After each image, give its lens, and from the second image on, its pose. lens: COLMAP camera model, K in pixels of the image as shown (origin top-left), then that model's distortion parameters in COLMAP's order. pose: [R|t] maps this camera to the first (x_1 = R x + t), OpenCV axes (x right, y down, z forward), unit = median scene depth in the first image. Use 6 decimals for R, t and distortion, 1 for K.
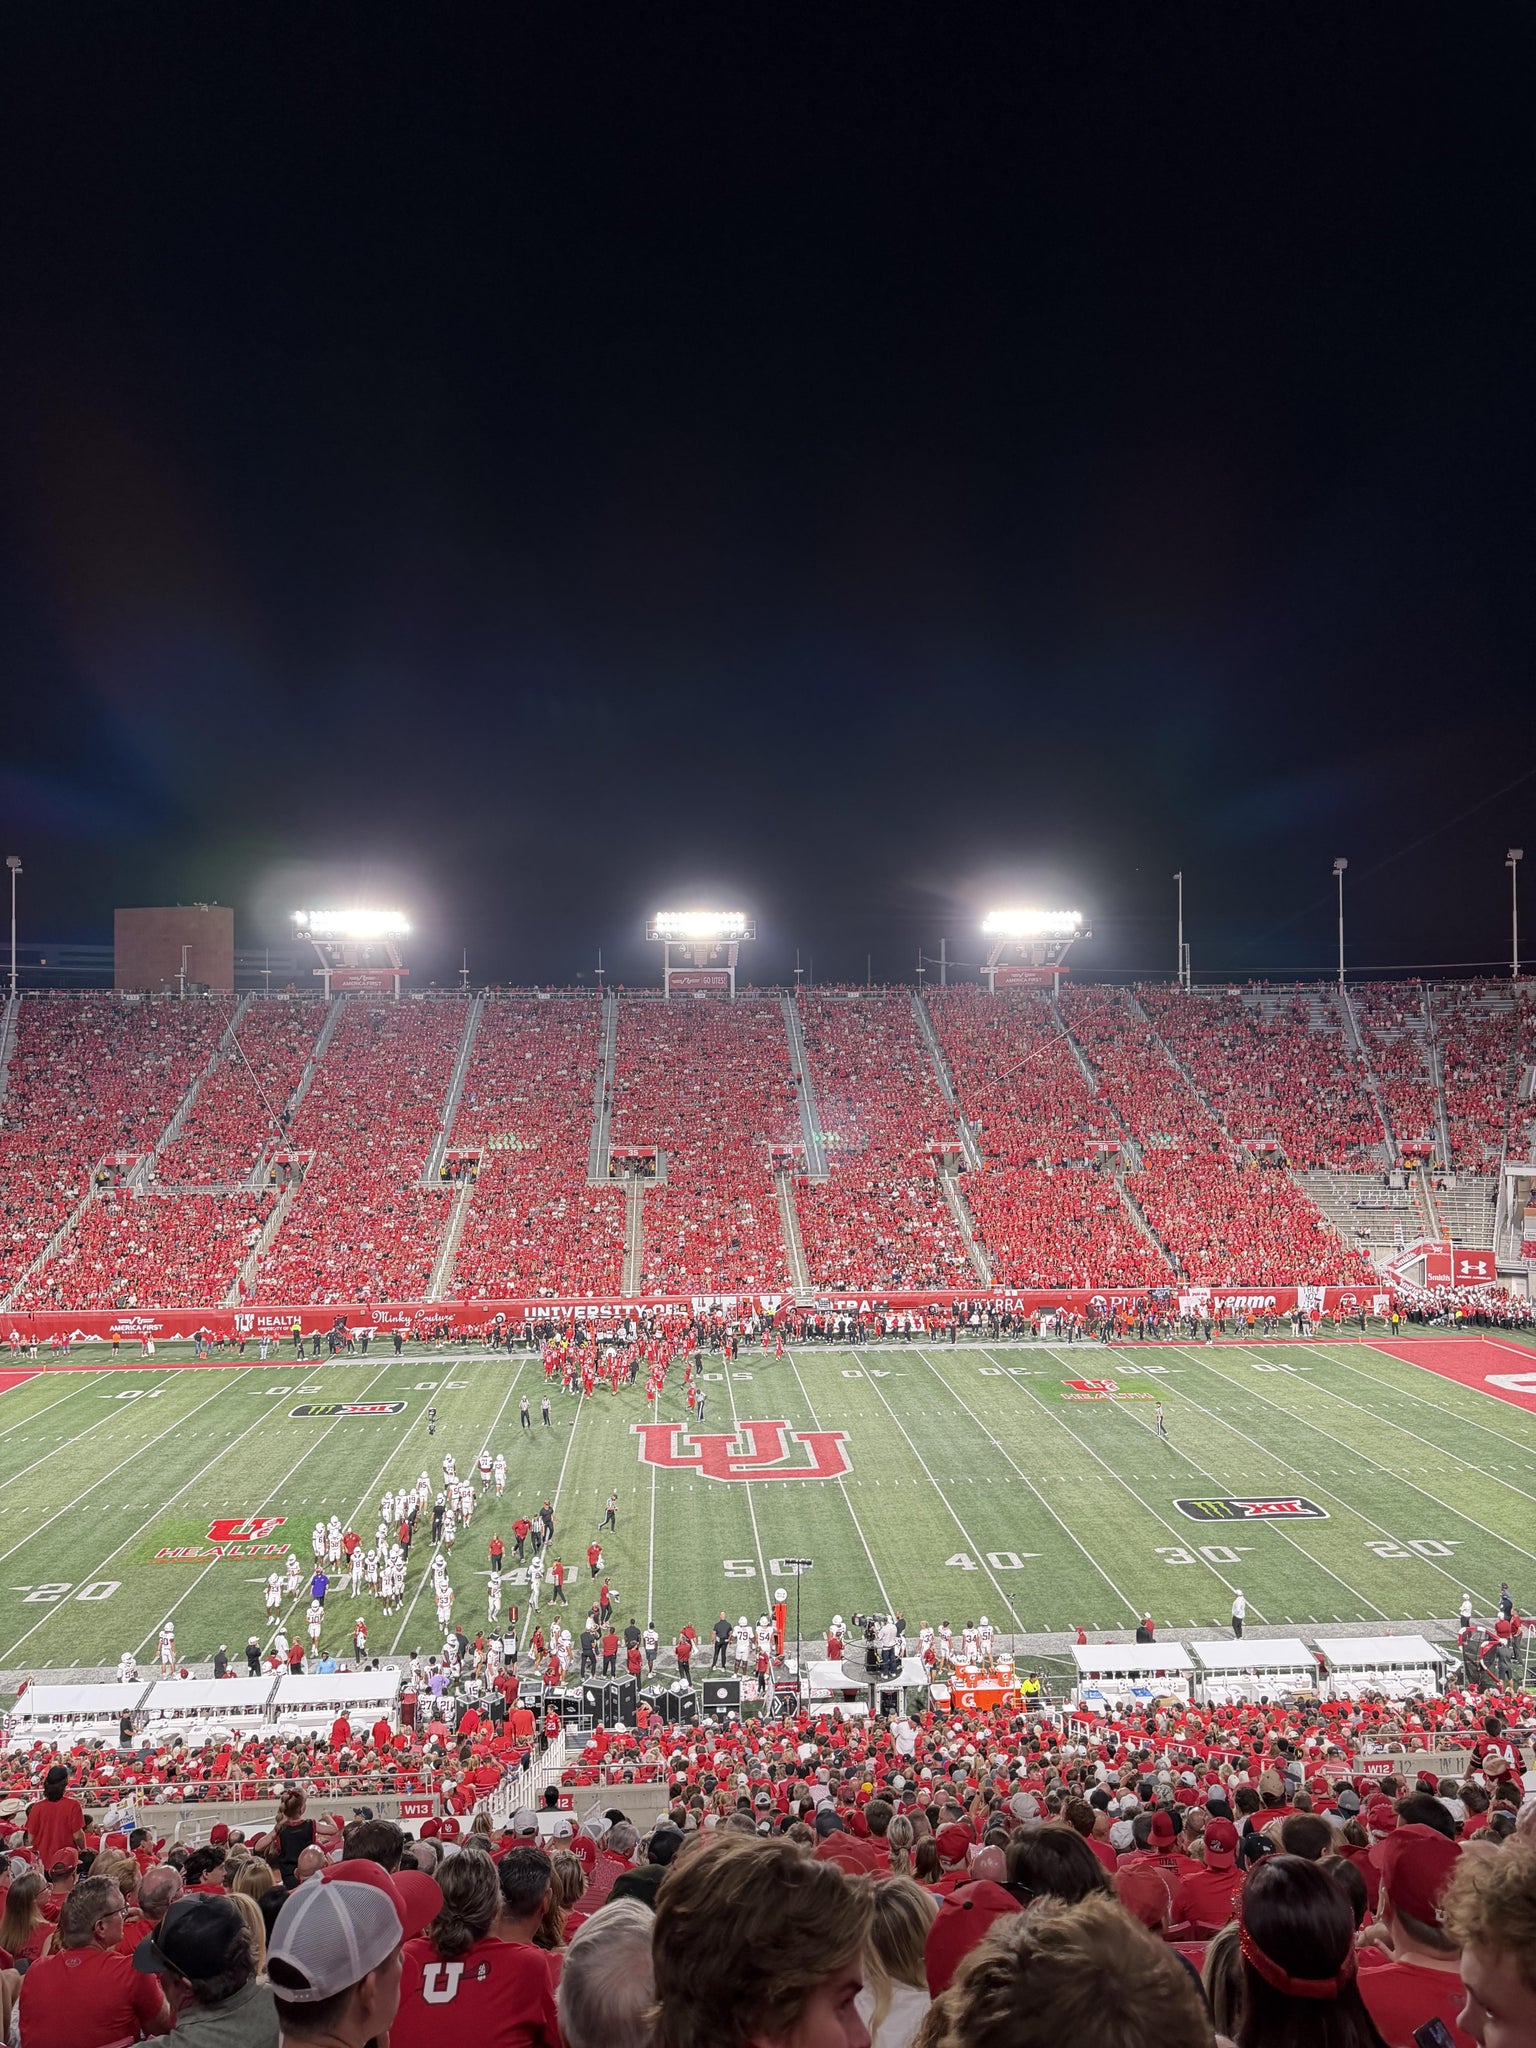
lens RADIAL K [[1373.8, 0, 769.6], [0, 1373.8, 1019.7], [0, 0, 1]] dist [0.013400, -0.007833]
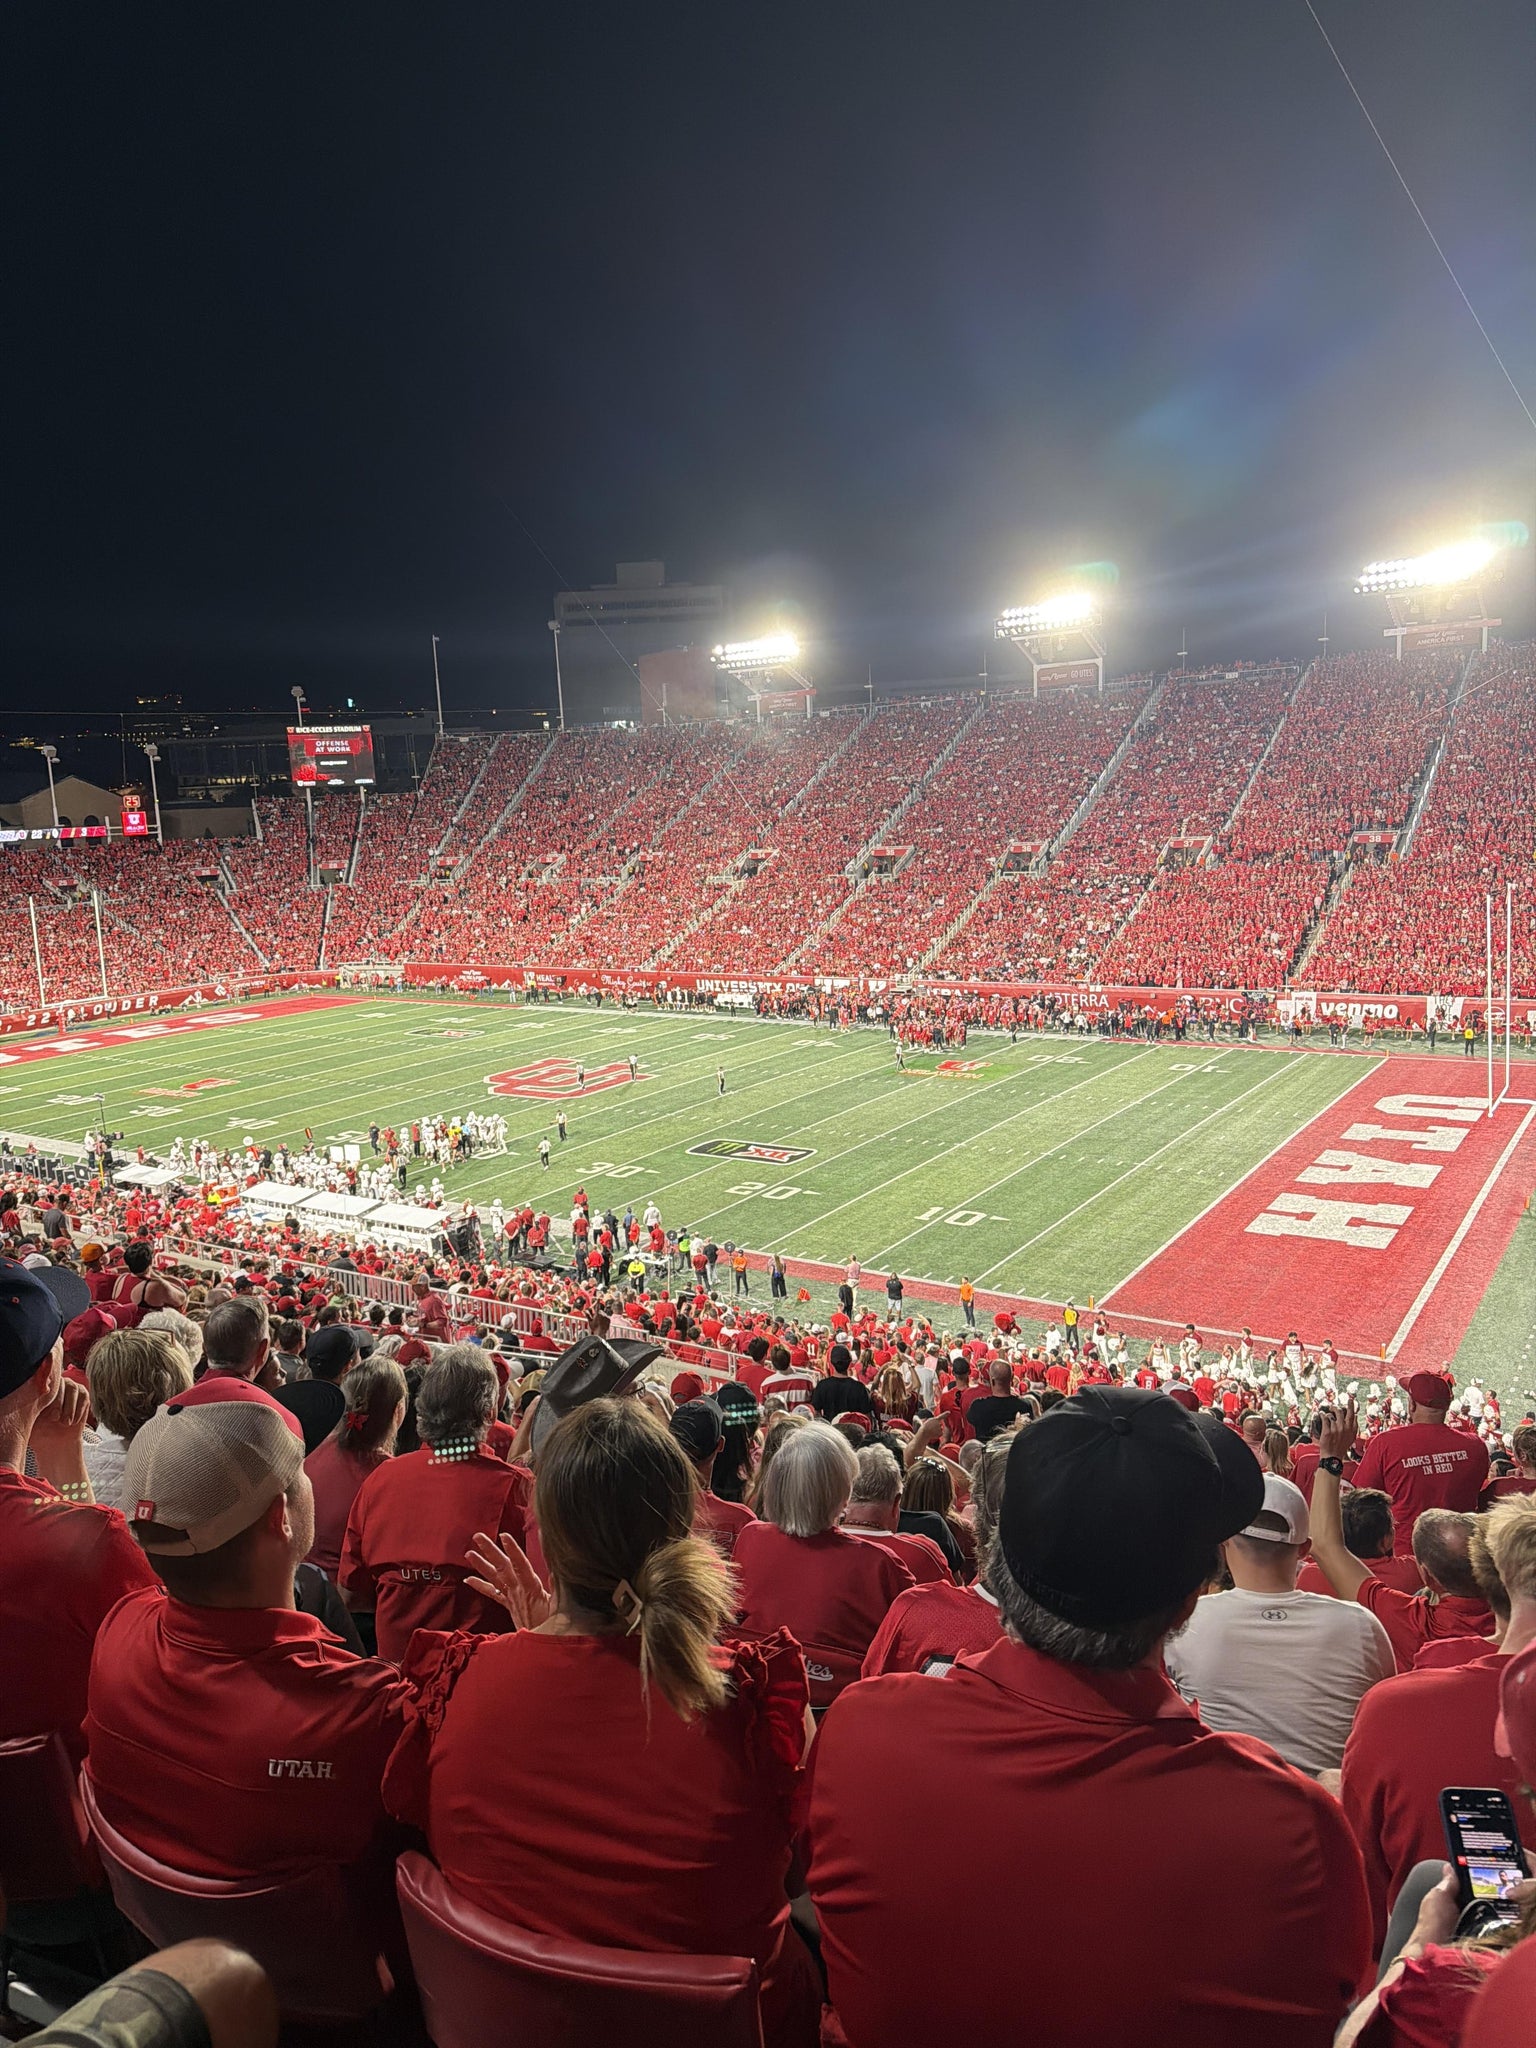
lens RADIAL K [[1373.8, 0, 755.4], [0, 1373.8, 1032.8], [0, 0, 1]] dist [0.013400, -0.007833]
pose [[0.822244, 0.063711, -0.565558, 0.535171], [0.070409, 0.974694, 0.212166, -0.004323], [0.564764, -0.214272, 0.796950, 0.032480]]
